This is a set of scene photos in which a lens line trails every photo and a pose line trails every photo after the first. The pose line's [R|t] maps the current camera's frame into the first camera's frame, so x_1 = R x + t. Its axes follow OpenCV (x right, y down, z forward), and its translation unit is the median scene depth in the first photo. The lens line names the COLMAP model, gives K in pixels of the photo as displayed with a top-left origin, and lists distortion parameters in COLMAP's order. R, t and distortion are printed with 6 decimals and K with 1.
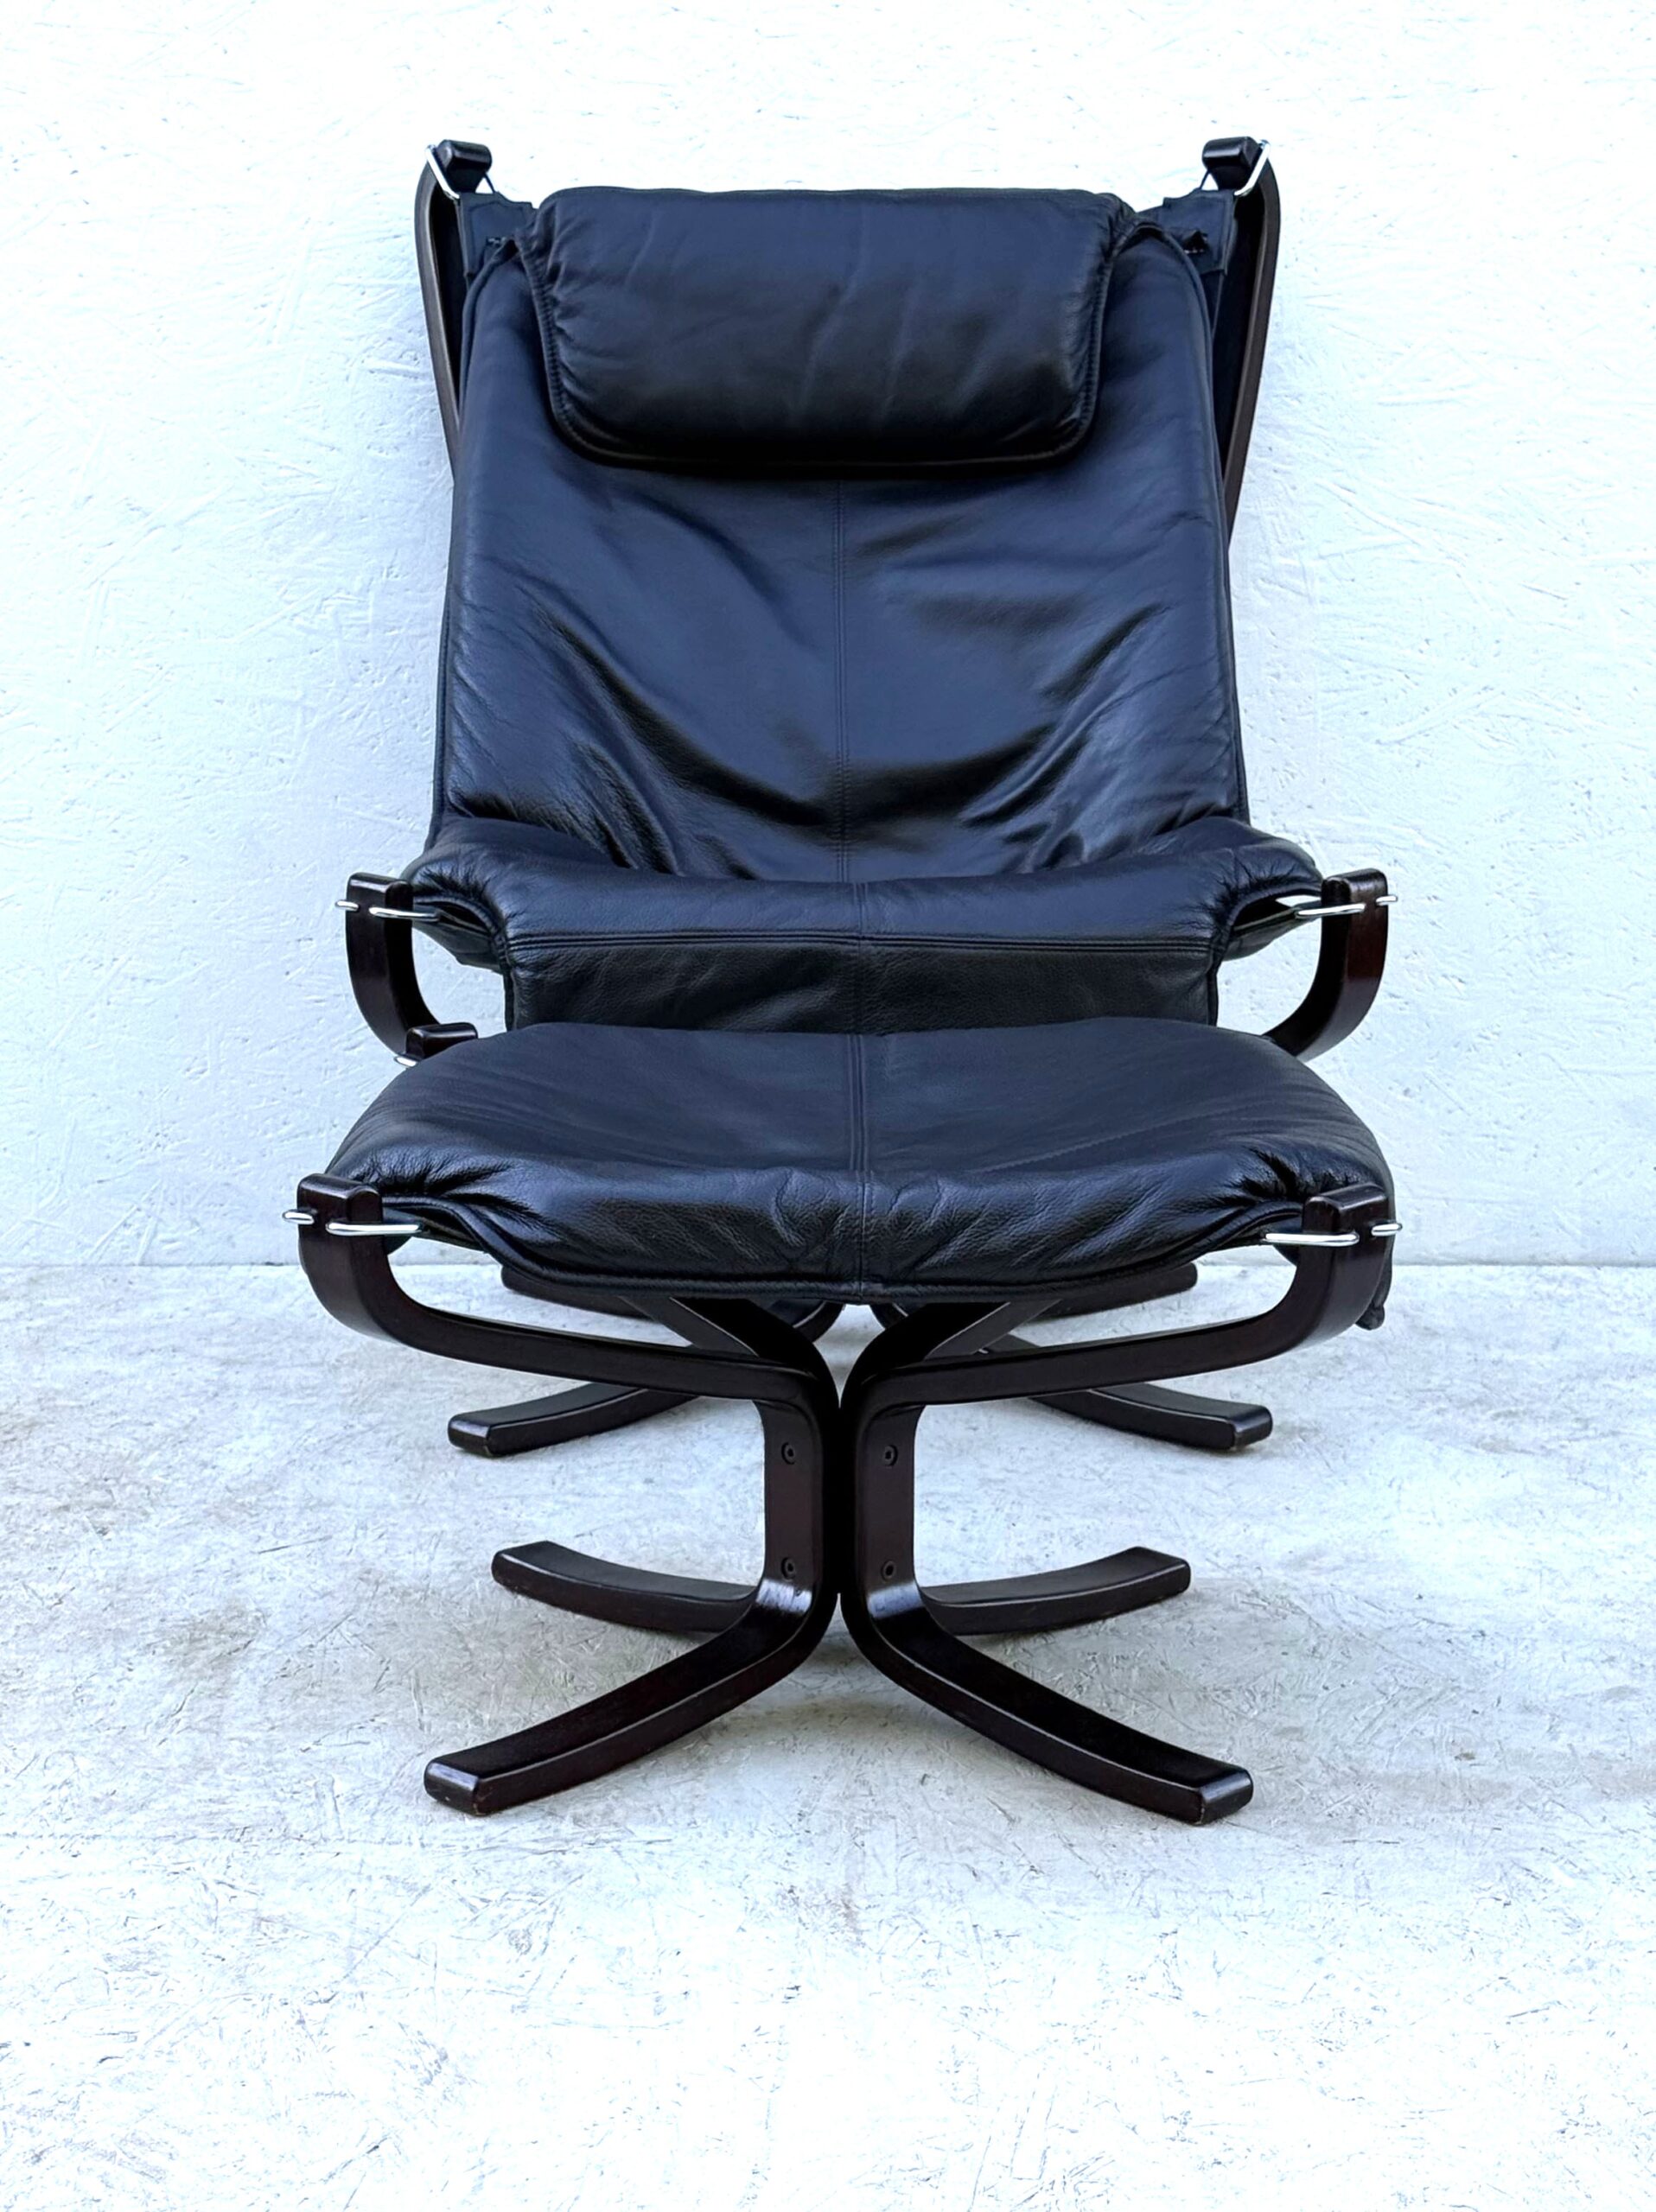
lens RADIAL K [[3917.0, 0, 837.7], [0, 3917.0, 1263.6], [0, 0, 1]] dist [0.150536, -0.137118]
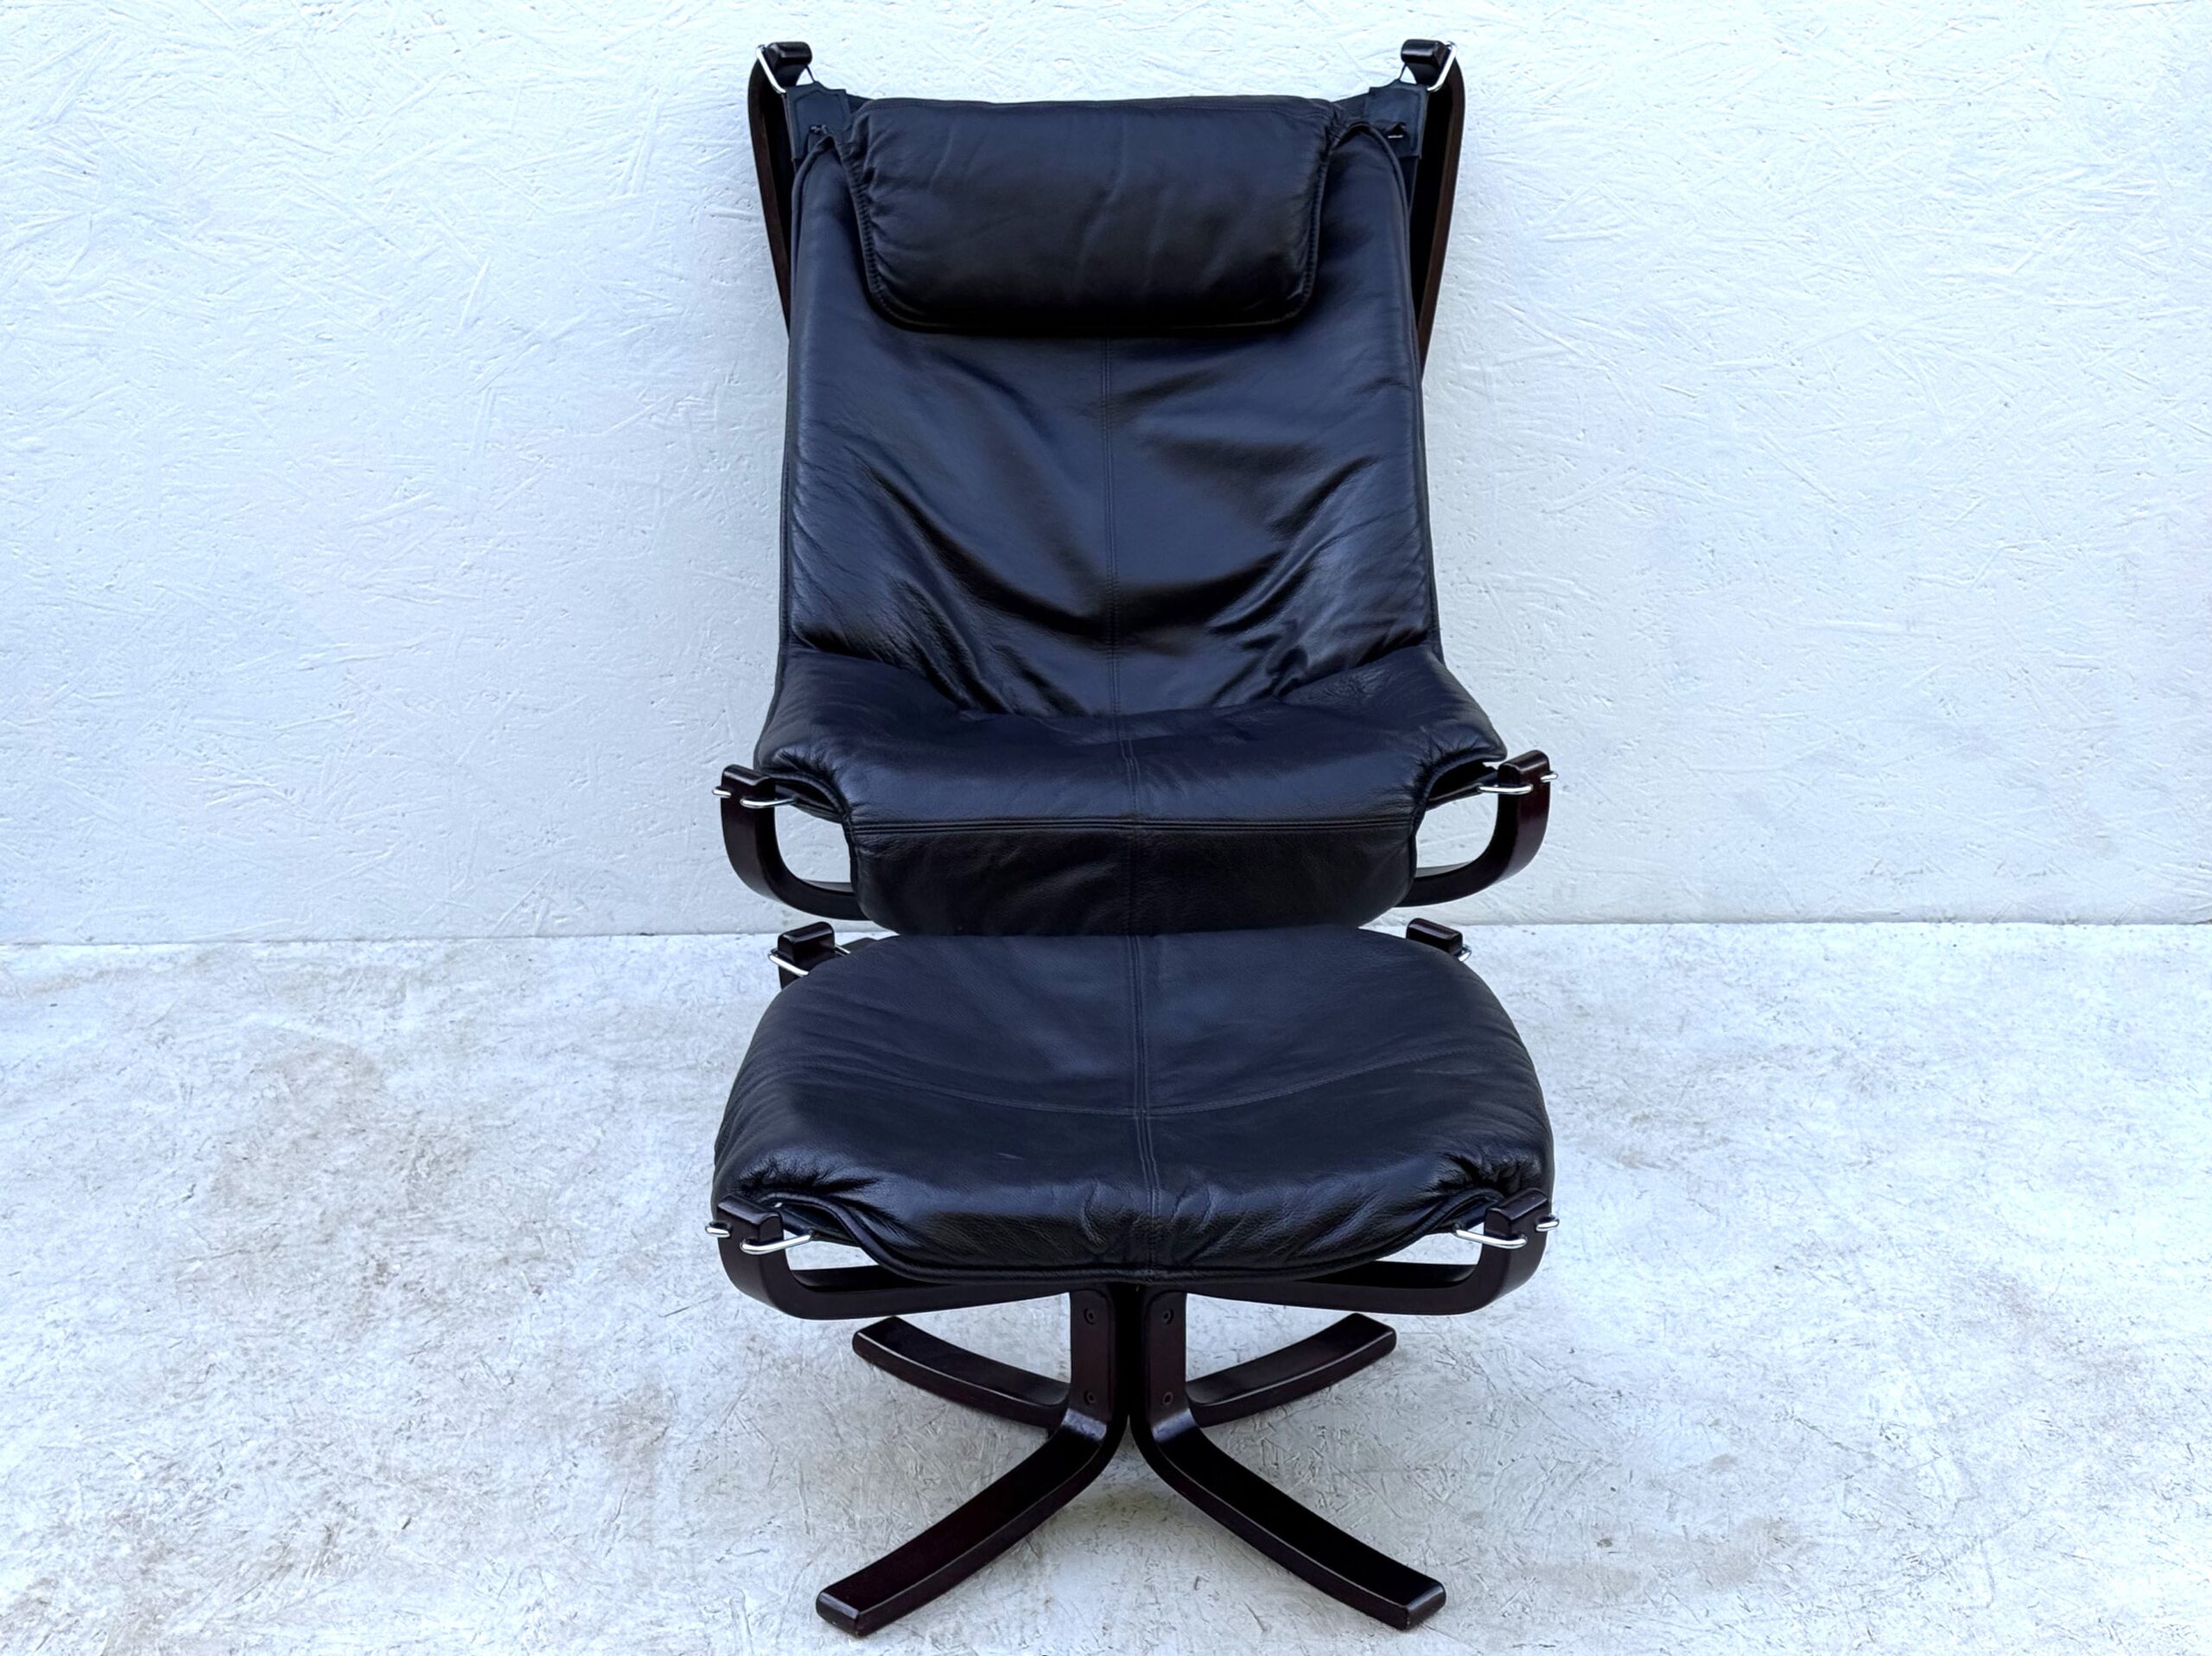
lens RADIAL K [[3449.1, 0, 1245.7], [0, 3449.1, 828.7], [0, 0, 1]] dist [0.159621, -0.180014]
pose [[0.998691, -0.011128, 0.049922, -0.011957], [0.005077, 0.992792, 0.119741, -0.182454], [-0.050894, -0.119331, 0.991549, -0.087063]]
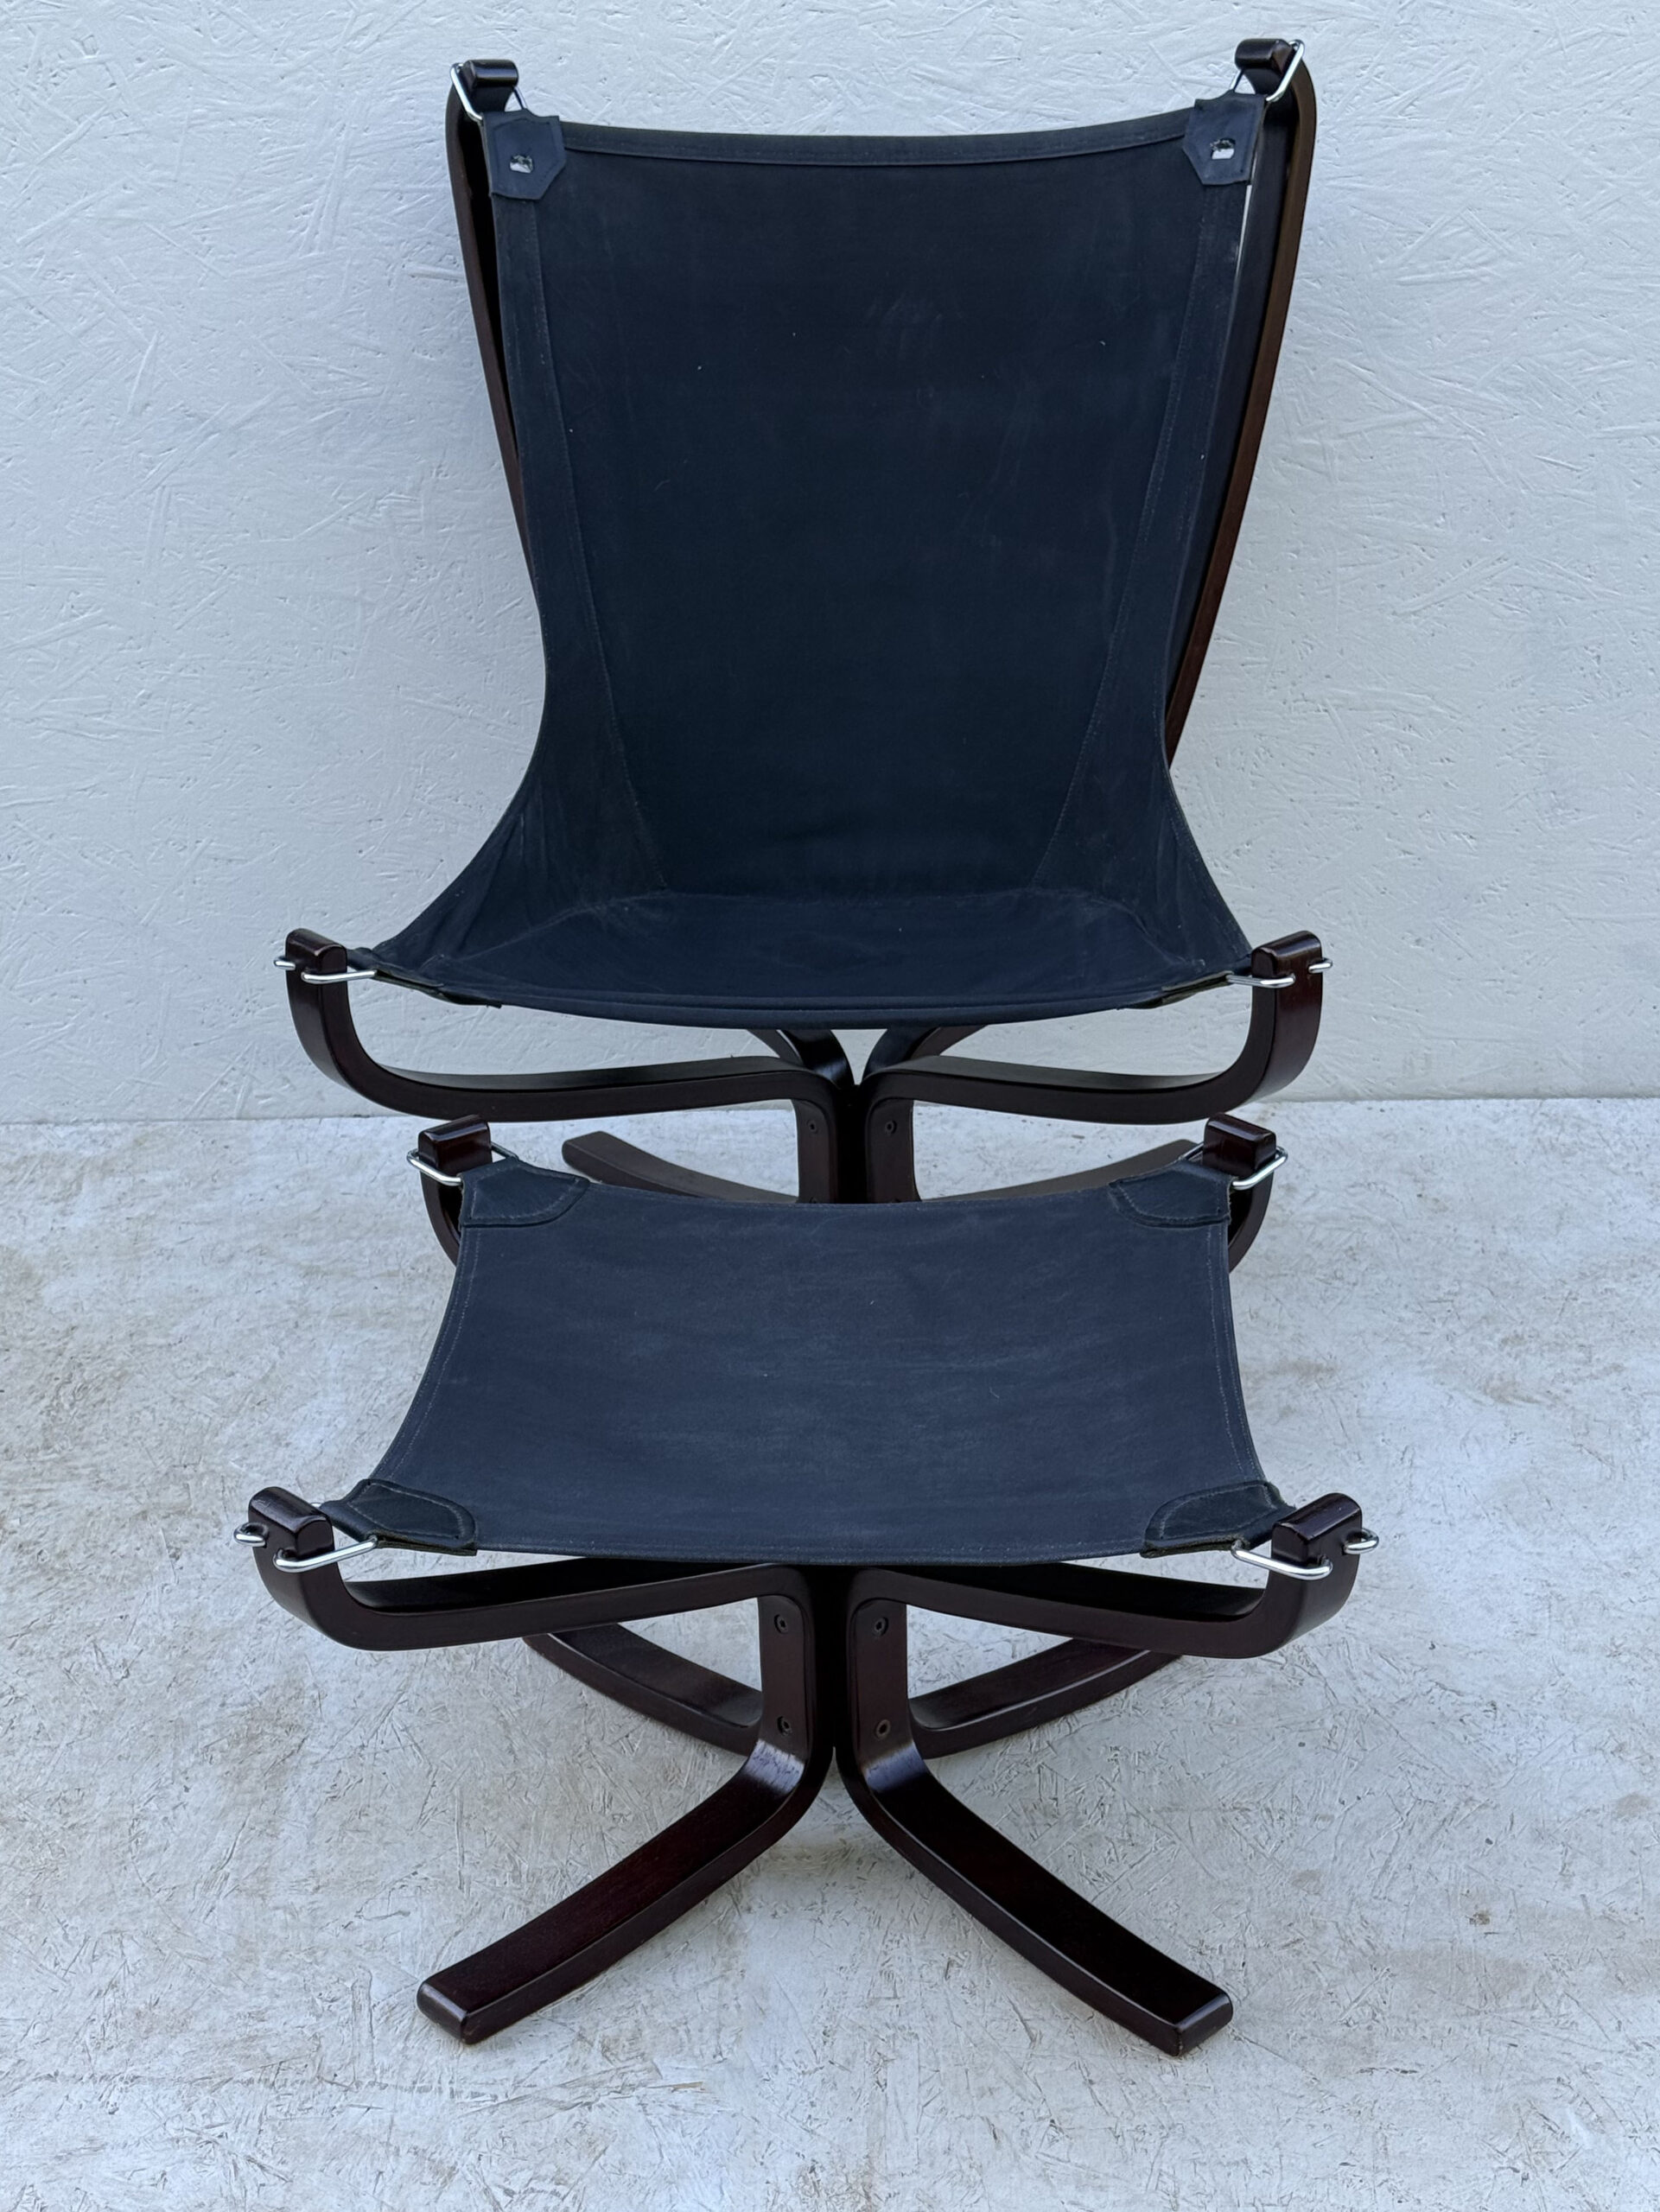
lens RADIAL K [[3244.0, 0, 849.9], [0, 3244.0, 1127.4], [0, 0, 1]] dist [0.196532, -0.411203]
pose [[0.999521, -0.016167, -0.026398, 0.015969], [0.020242, 0.986543, 0.162247, -0.157745], [0.023420, -0.162704, 0.986397, 0.136808]]
